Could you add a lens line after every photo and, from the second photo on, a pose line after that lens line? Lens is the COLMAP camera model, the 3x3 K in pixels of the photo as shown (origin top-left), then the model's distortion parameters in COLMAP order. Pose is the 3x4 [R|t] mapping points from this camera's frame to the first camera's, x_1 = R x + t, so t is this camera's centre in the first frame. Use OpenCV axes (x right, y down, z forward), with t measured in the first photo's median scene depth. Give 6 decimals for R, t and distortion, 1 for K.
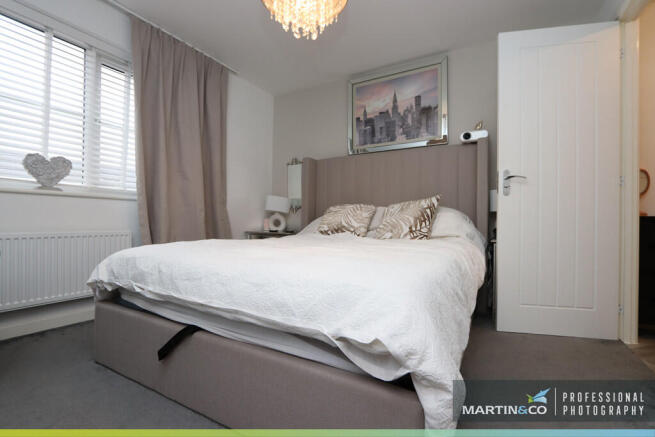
lens RADIAL K [[301.2, 0, 329.5], [0, 301.2, 219.8], [0, 0, 1]] dist [-0.012422, -0.000036]
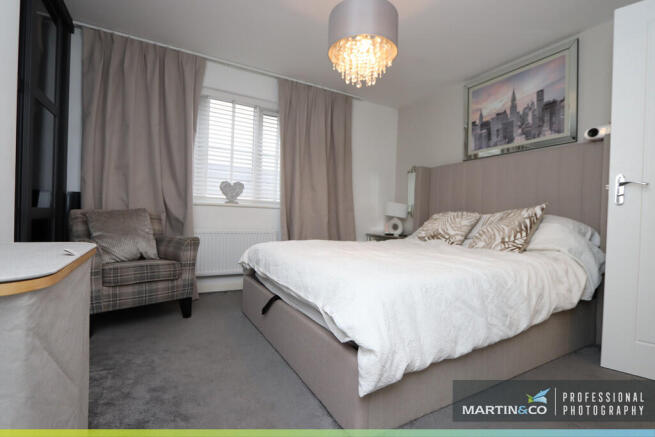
lens RADIAL K [[301.2, 0, 329.5], [0, 301.2, 219.8], [0, 0, 1]] dist [-0.012422, -0.000036]
pose [[0.861054, 0.020906, -0.508084, 0.224427], [-0.021072, 0.999763, 0.005426, -0.021303], [0.508077, 0.006034, 0.861290, -0.081788]]
